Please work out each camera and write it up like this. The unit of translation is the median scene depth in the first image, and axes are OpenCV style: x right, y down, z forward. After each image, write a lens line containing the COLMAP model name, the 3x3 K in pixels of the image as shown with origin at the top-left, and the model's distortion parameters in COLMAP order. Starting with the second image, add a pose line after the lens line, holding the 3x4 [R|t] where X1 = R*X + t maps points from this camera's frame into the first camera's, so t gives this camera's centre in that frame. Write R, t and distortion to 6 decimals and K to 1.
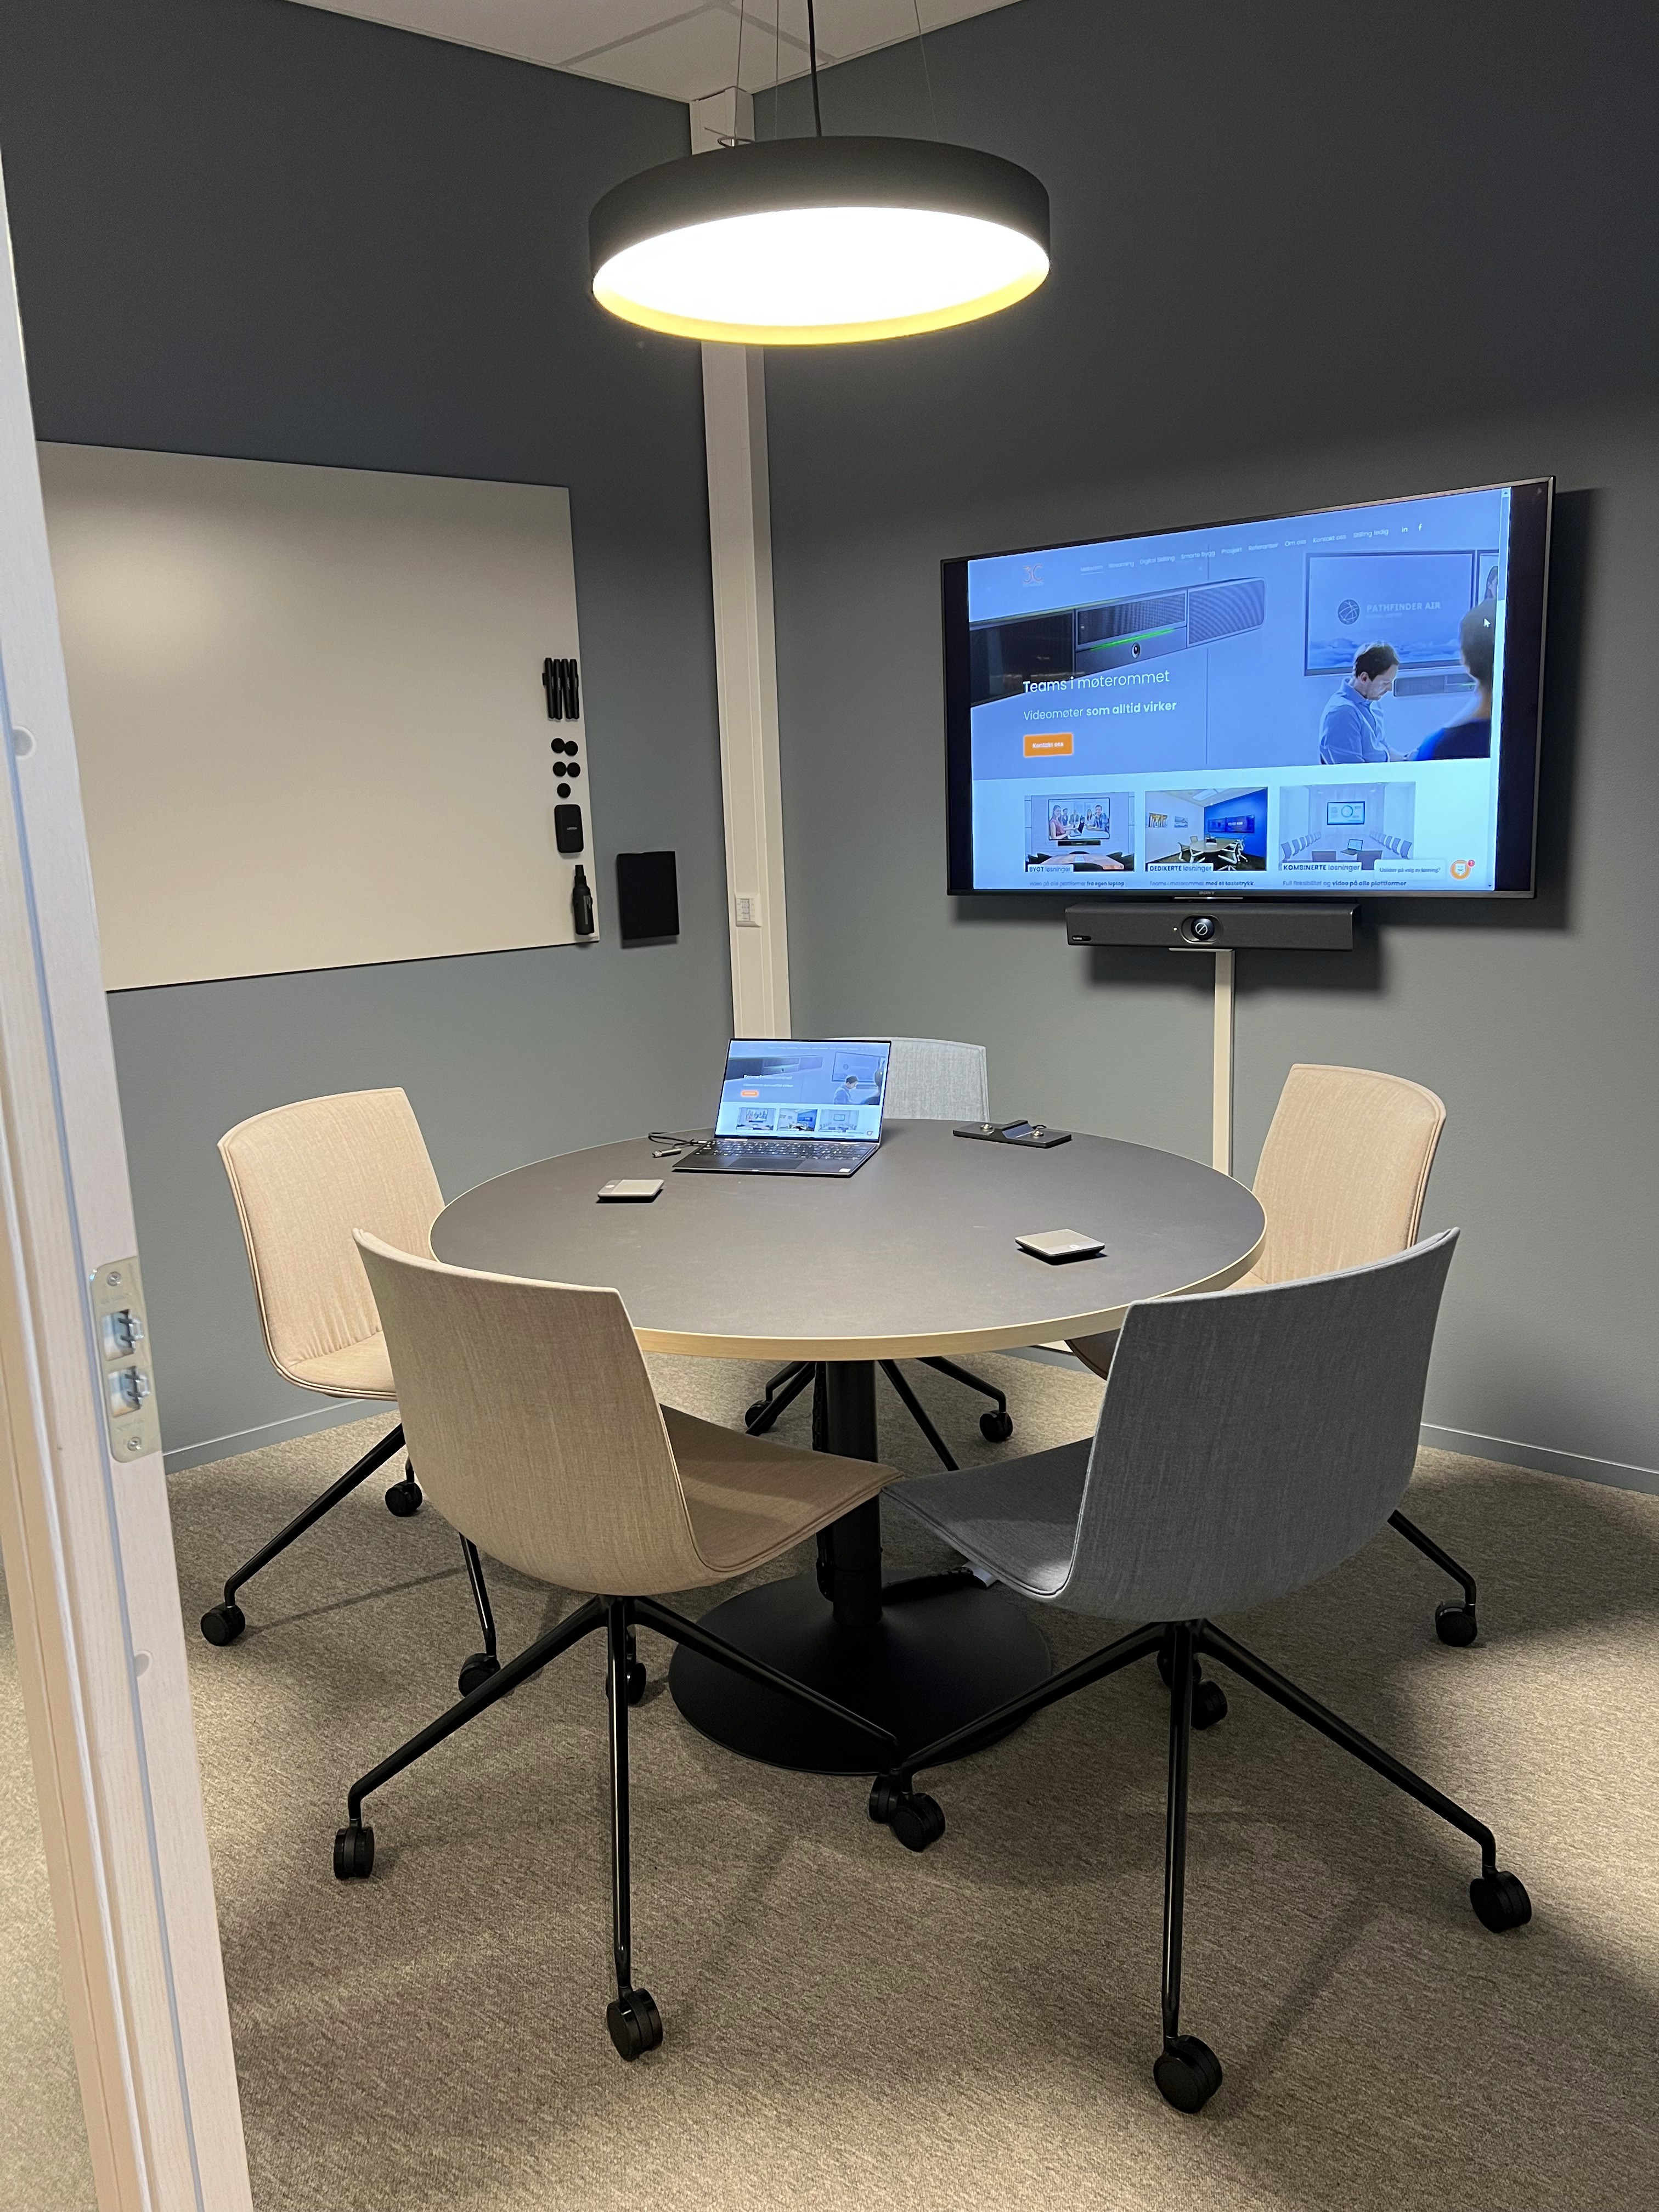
lens RADIAL K [[1649.7, 0, 829.5], [0, 1649.7, 1106.0], [0, 0, 1]] dist [0.093057, 0.002476]
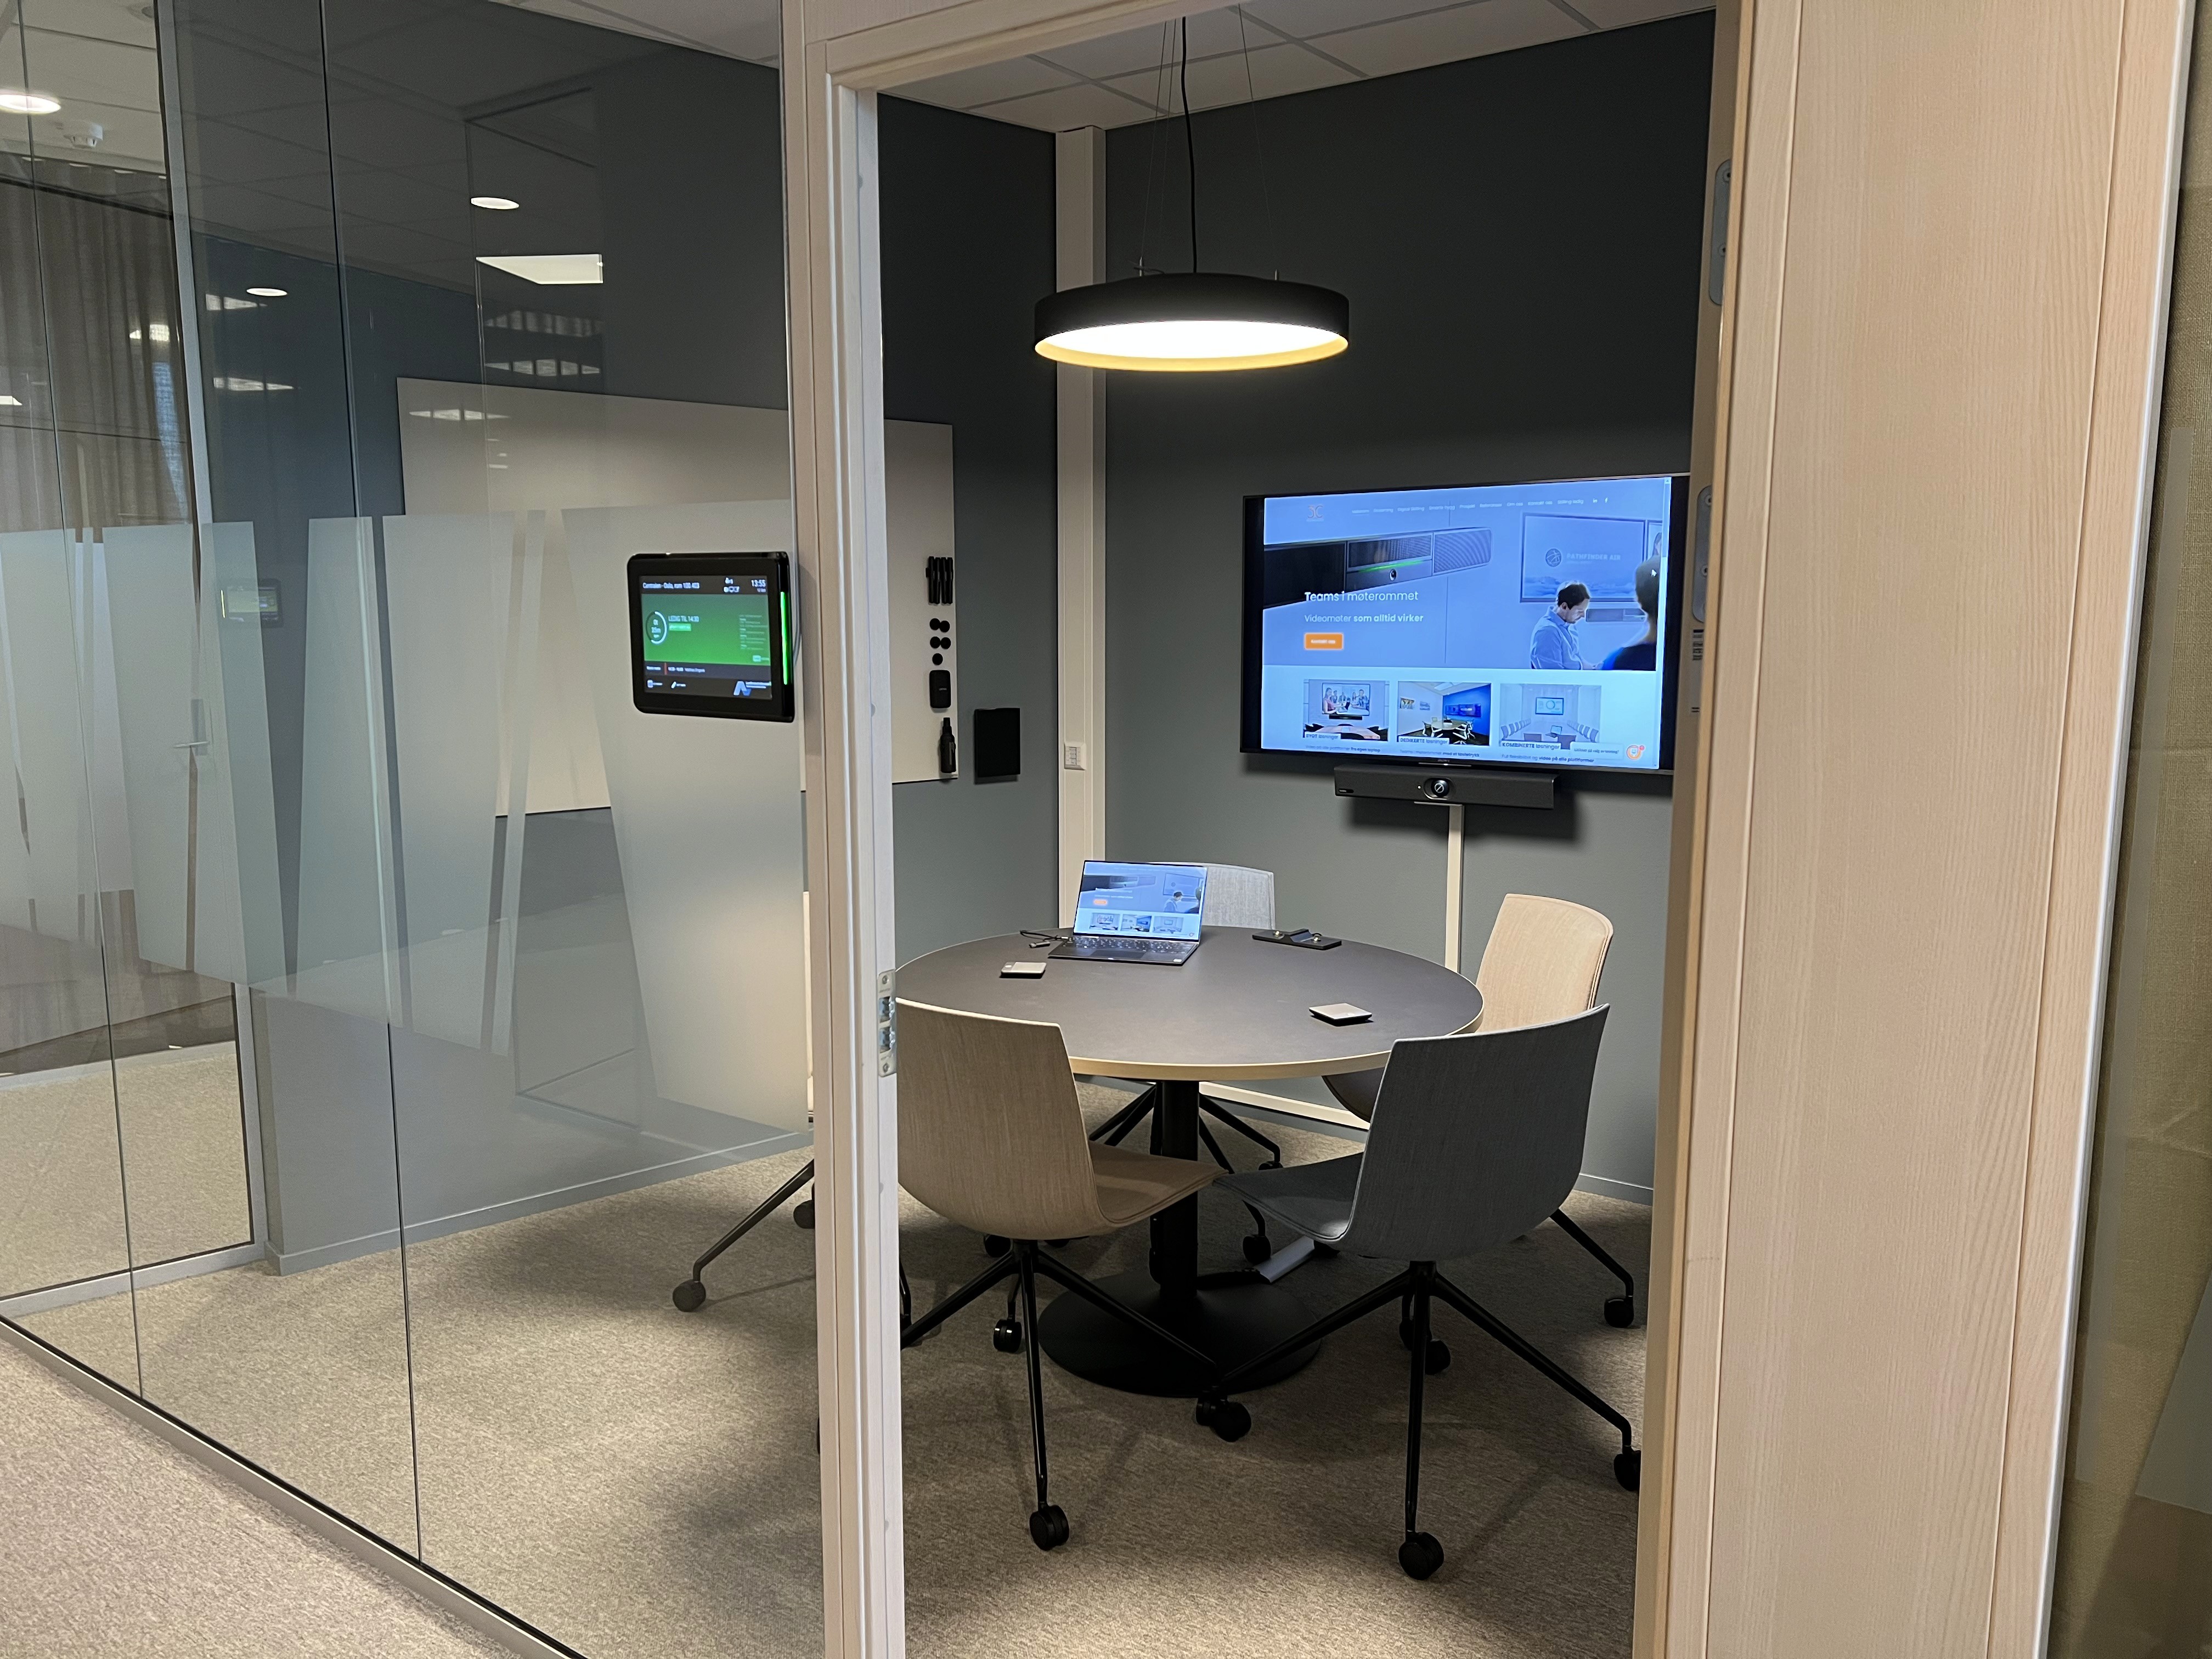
lens RADIAL K [[1666.4, 0, 1106.0], [0, 1666.4, 829.5], [0, 0, 1]] dist [0.141517, -0.000516]
pose [[0.999037, 0.032777, 0.029157, -0.082617], [-0.031036, 0.997817, -0.058296, 0.011636], [-0.031004, 0.057335, 0.997873, -0.335645]]
